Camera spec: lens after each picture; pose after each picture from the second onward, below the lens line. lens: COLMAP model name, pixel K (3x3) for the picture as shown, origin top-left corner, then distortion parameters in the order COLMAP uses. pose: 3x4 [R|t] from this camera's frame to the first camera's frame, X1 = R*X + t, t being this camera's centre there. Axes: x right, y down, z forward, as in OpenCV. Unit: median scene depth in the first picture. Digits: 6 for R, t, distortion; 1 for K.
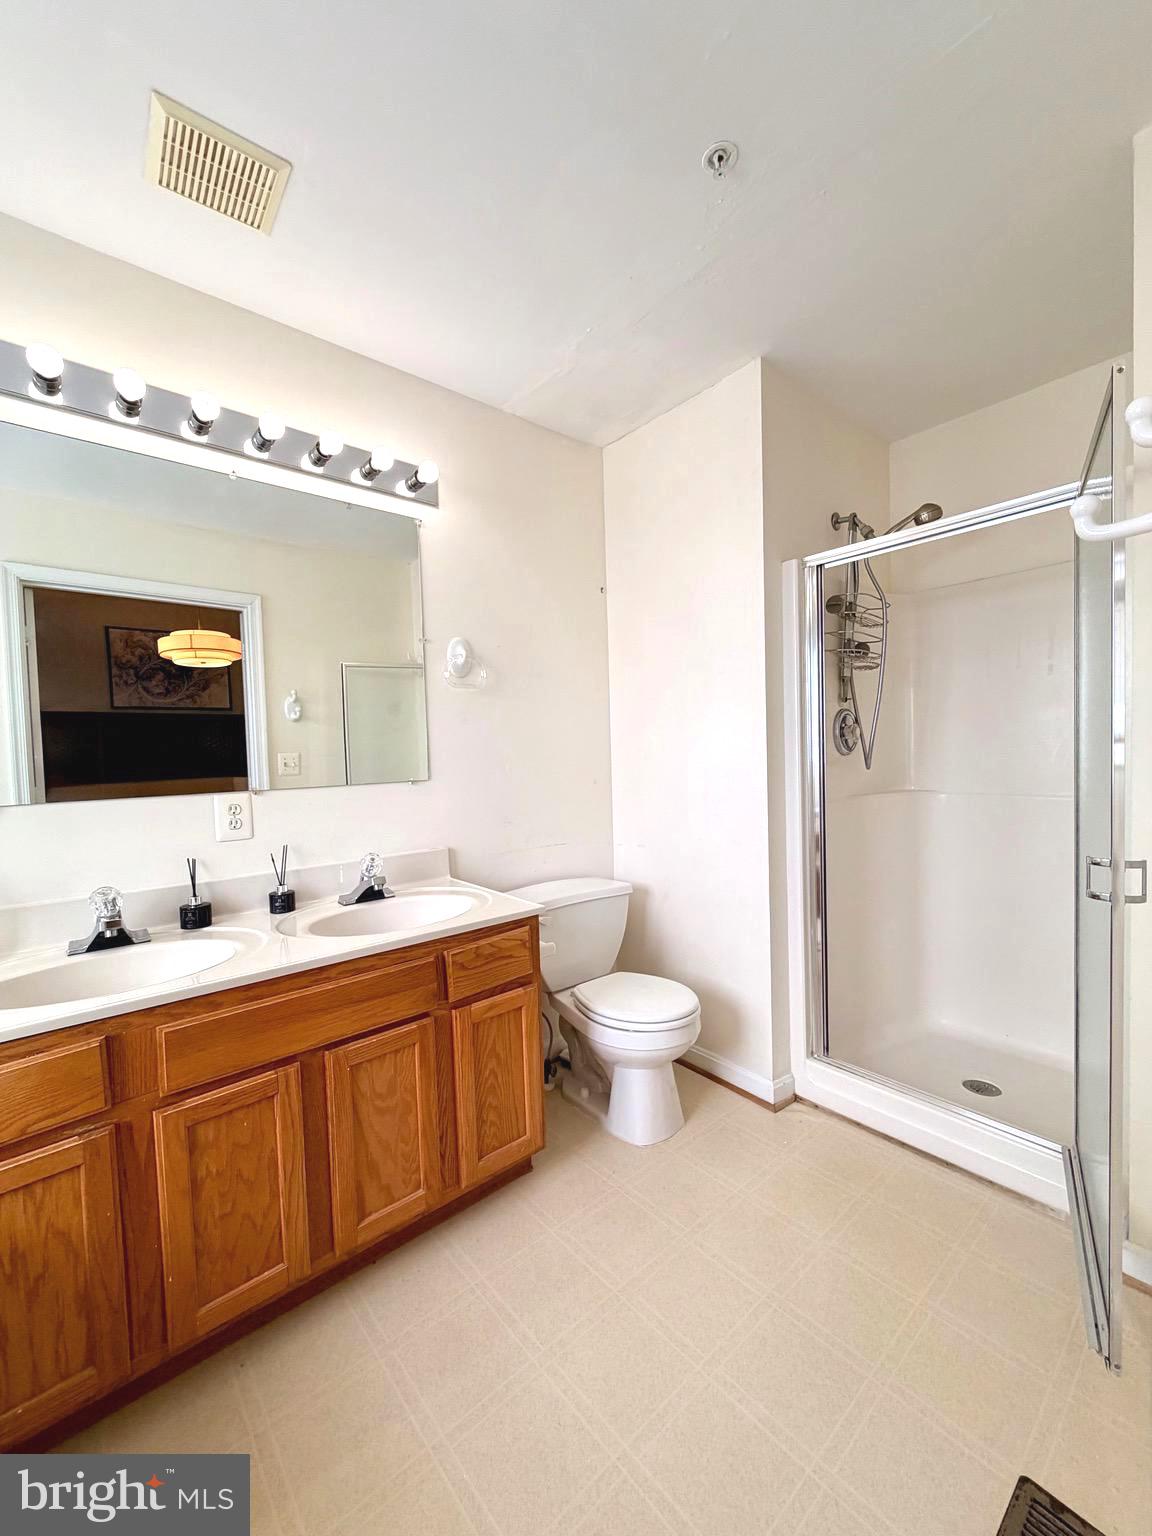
lens RADIAL K [[610.7, 0, 572.6], [0, 610.7, 771.0], [0, 0, 1]] dist [0.000250, 0.000072]
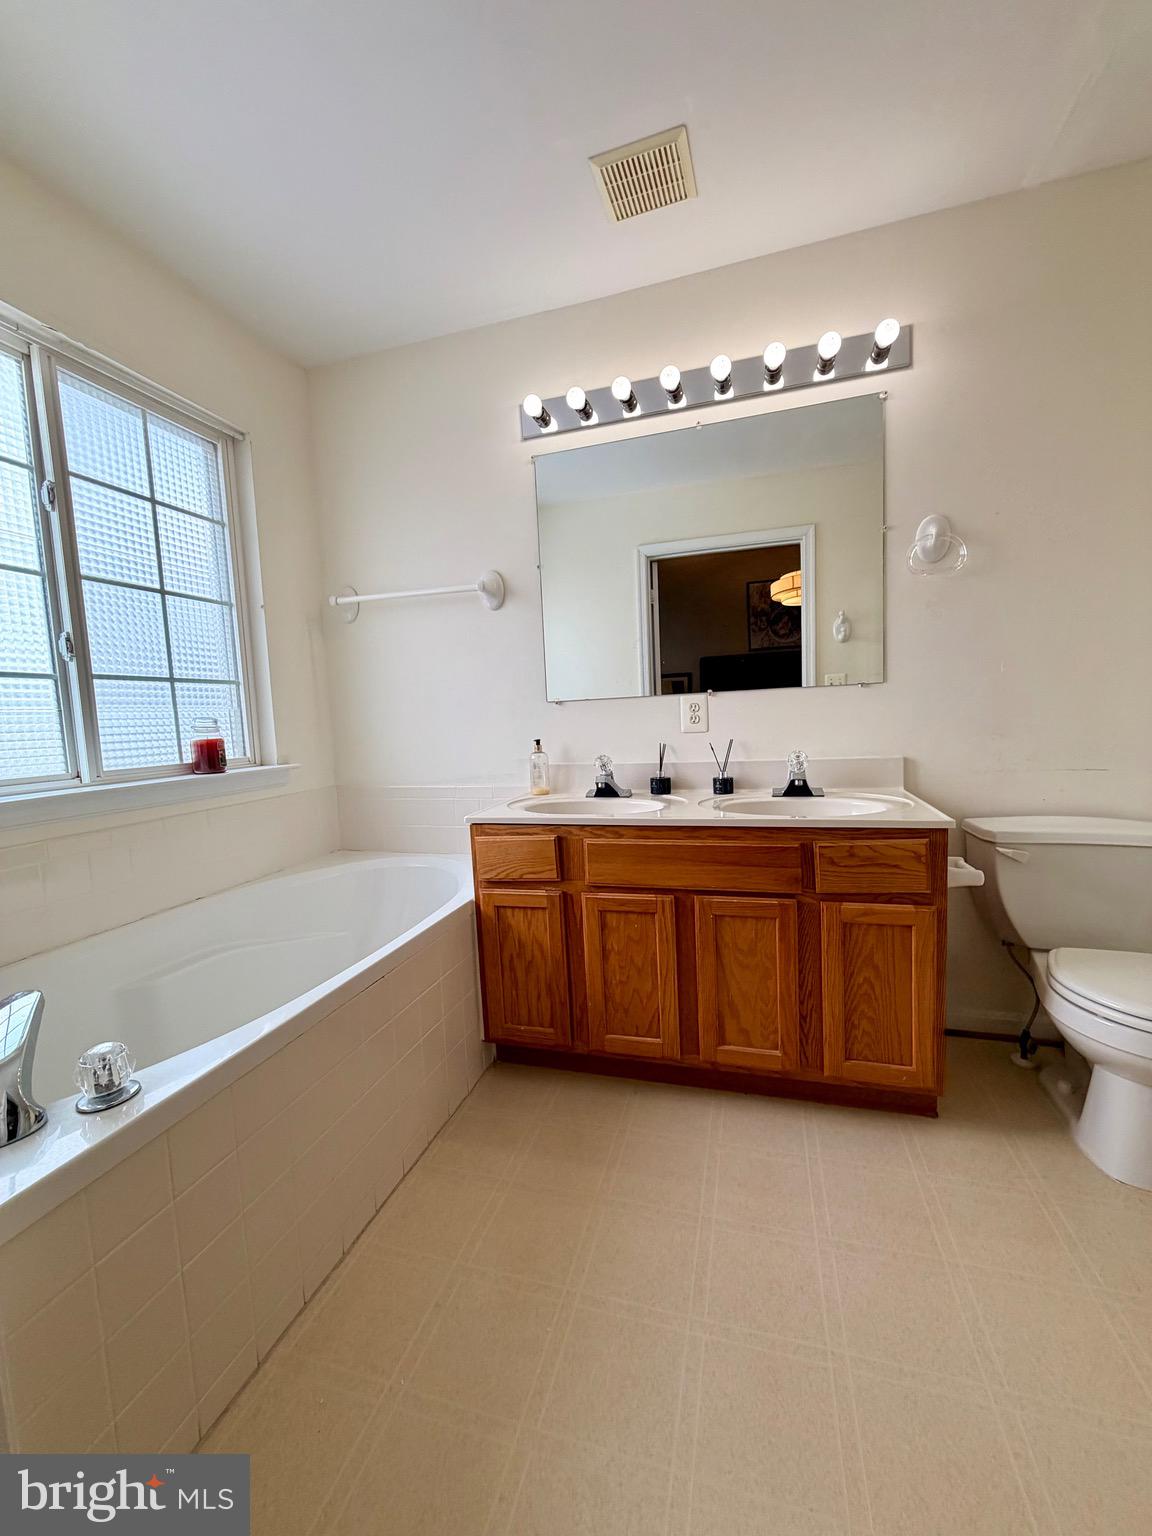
lens RADIAL K [[613.7, 0, 575.6], [0, 613.7, 770.7], [0, 0, 1]] dist [0.000972, -0.000253]
pose [[0.545121, 0.077995, -0.834722, 0.425256], [0.001977, 0.995541, 0.094312, 0.084648], [0.838355, -0.053062, 0.542536, 0.131098]]
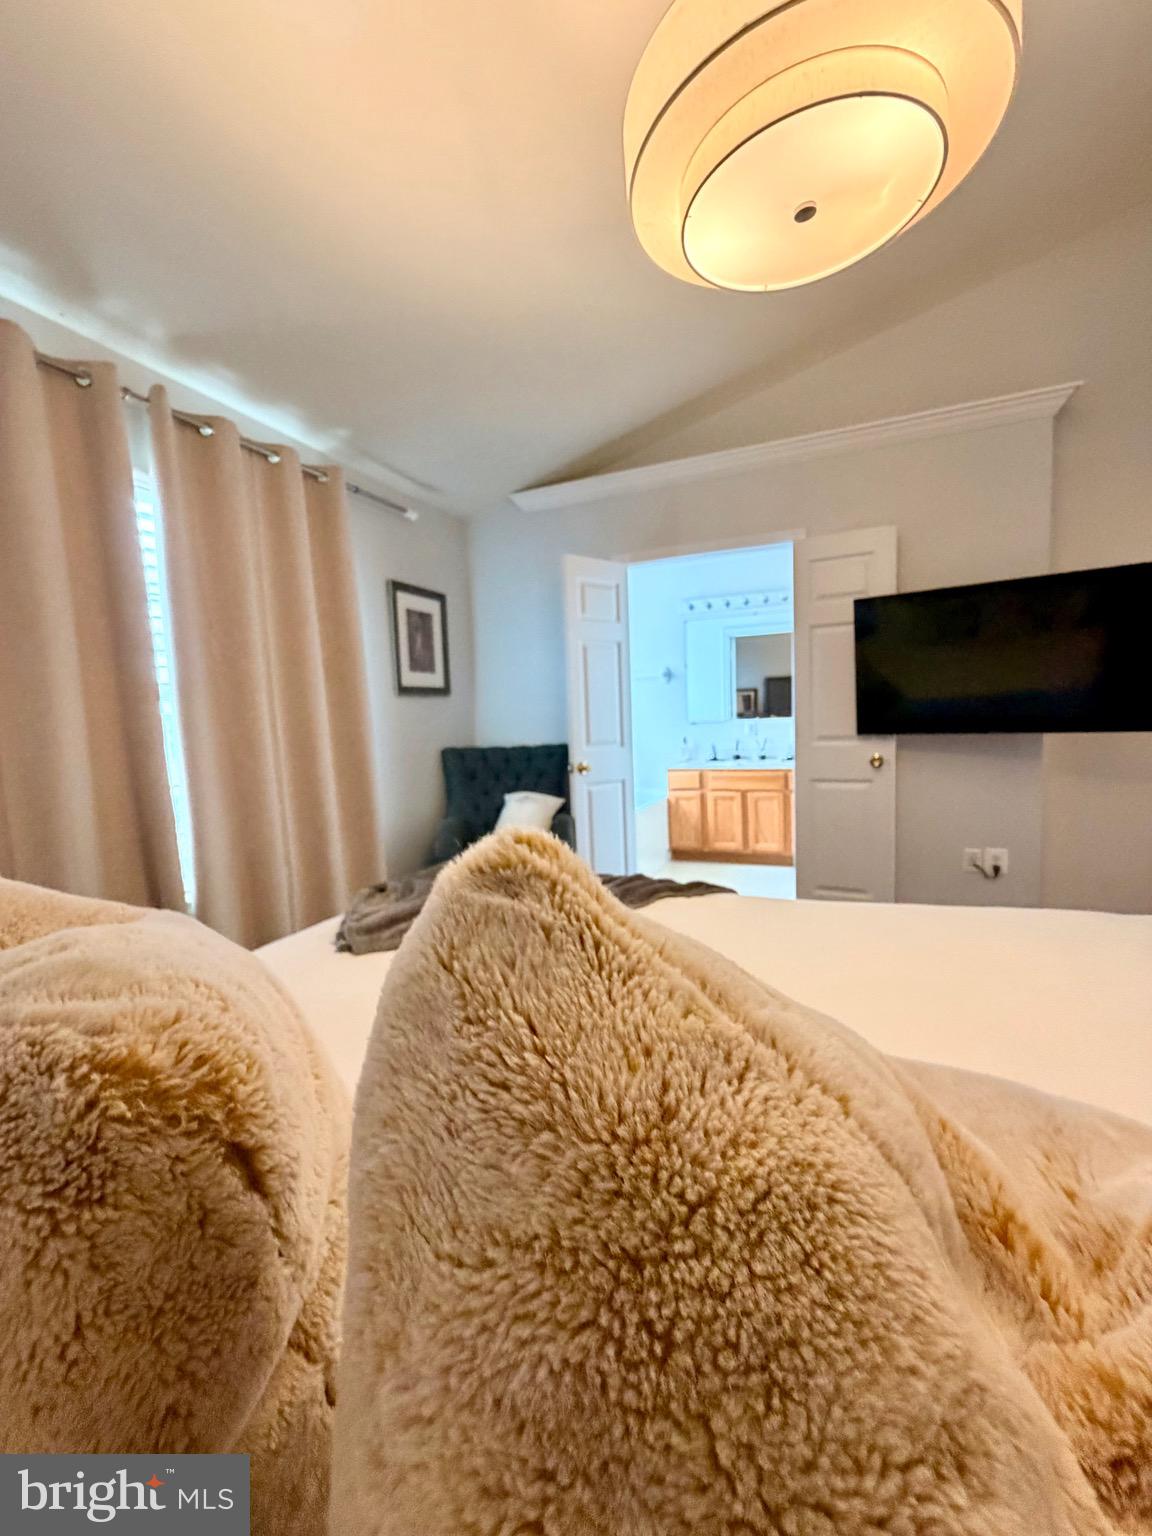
lens RADIAL K [[617.7, 0, 576.0], [0, 617.7, 768.0], [0, 0, 1]] dist [0.000456, 0.000097]
pose [[0.452528, 0.090758, -0.887120, 2.101680], [-0.005938, 0.995092, 0.098775, -0.030278], [0.891730, -0.039430, 0.450846, -1.373704]]
